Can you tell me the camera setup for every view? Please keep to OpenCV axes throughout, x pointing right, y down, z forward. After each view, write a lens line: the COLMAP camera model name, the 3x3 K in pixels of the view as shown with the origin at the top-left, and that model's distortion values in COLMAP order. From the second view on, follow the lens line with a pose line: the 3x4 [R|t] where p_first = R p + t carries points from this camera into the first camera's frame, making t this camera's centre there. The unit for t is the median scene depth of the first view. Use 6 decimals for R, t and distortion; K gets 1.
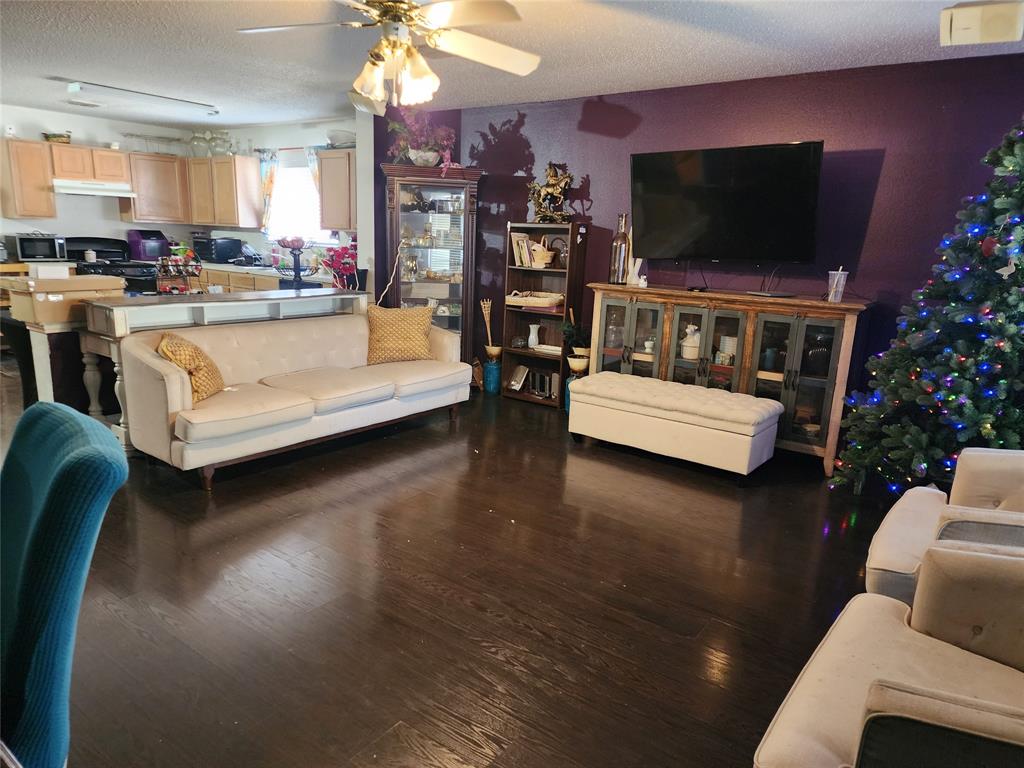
lens RADIAL K [[669.2, 0, 512.0], [0, 669.2, 384.0], [0, 0, 1]] dist [-0.007934, -0.005728]
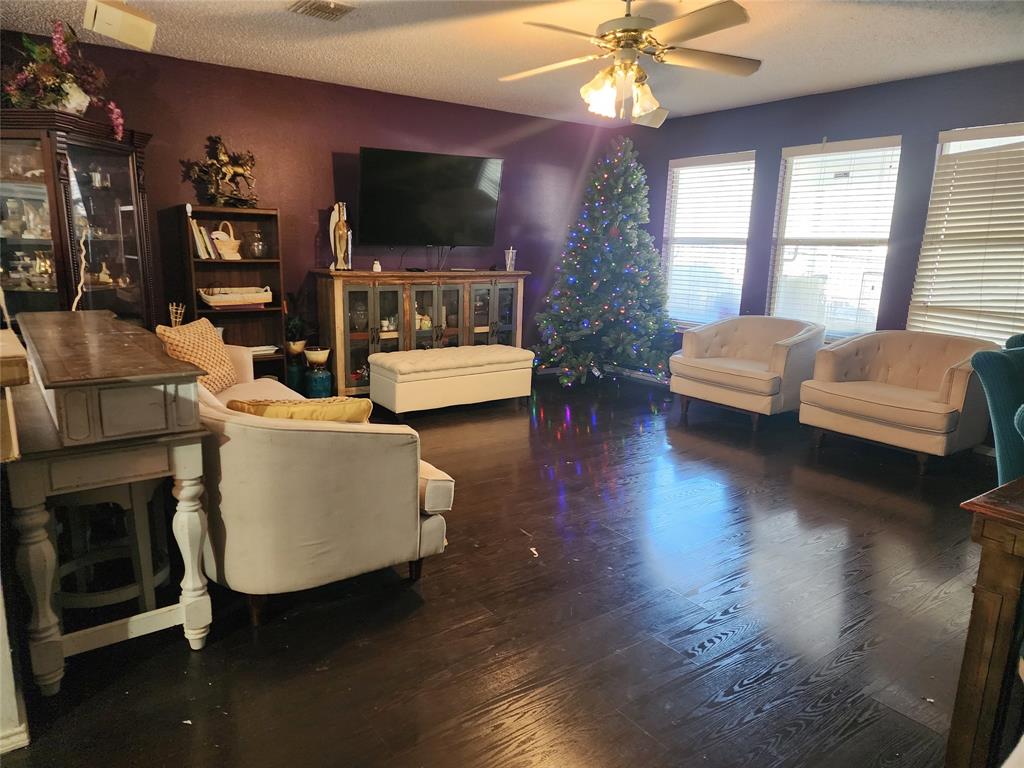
lens RADIAL K [[669.2, 0, 512.0], [0, 669.2, 384.0], [0, 0, 1]] dist [-0.007934, -0.005728]
pose [[0.289755, -0.228069, 0.929530, -0.686890], [0.182099, 0.966590, 0.180398, -0.107390], [-0.939618, 0.116995, 0.321606, 0.399369]]
